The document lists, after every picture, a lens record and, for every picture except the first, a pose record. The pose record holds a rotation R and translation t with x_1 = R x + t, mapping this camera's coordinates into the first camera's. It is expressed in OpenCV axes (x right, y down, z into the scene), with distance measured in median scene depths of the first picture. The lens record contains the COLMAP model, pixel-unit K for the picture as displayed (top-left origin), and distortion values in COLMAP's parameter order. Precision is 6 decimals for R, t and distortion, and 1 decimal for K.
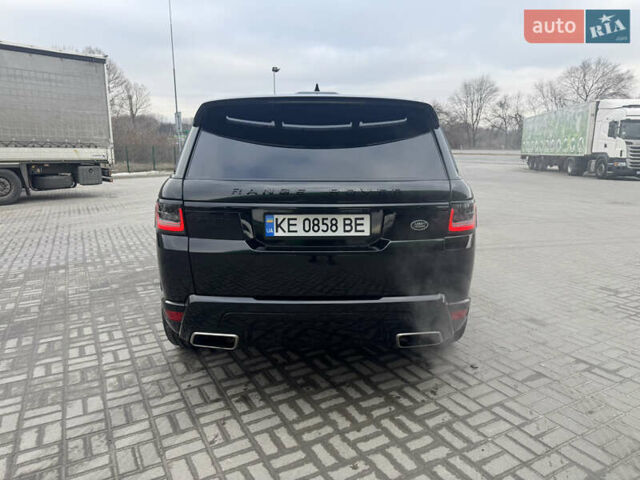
lens RADIAL K [[449.8, 0, 324.7], [0, 449.8, 241.4], [0, 0, 1]] dist [0.027014, -0.039535]
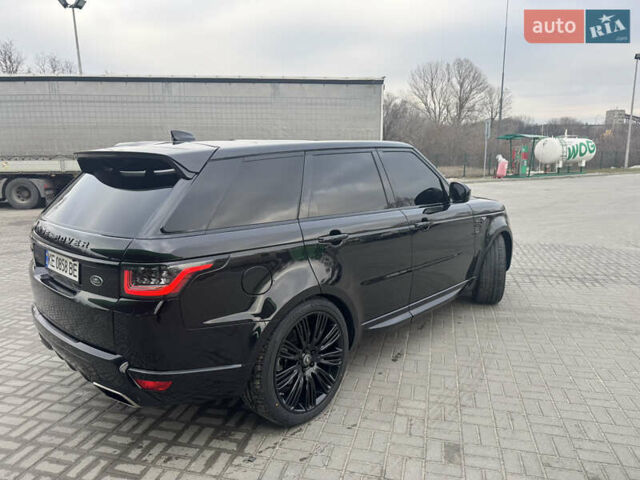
lens RADIAL K [[449.8, 0, 323.3], [0, 449.8, 237.7], [0, 0, 1]] dist [0.027014, -0.039535]
pose [[0.725817, 0.122045, -0.676974, 0.963438], [-0.130505, 0.990693, 0.038682, -0.184544], [0.675394, 0.060273, 0.734989, 0.453882]]
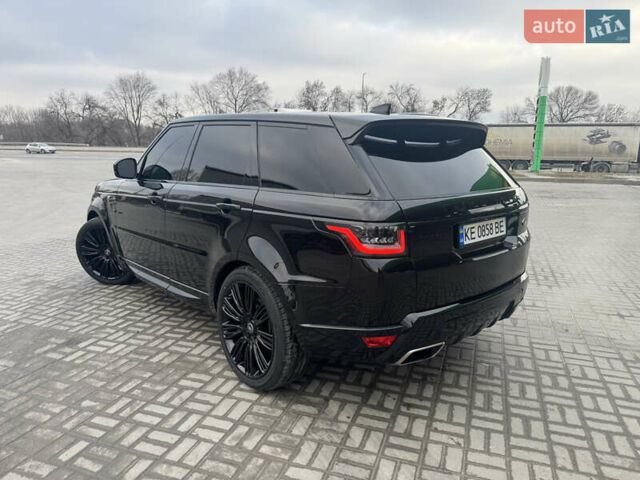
lens RADIAL K [[449.8, 0, 324.0], [0, 449.8, 238.8], [0, 0, 1]] dist [0.027014, -0.039535]
pose [[0.755144, -0.123950, 0.643735, -0.843593], [0.124149, 0.991232, 0.045225, -0.092116], [-0.643697, 0.045767, 0.763911, 0.279013]]
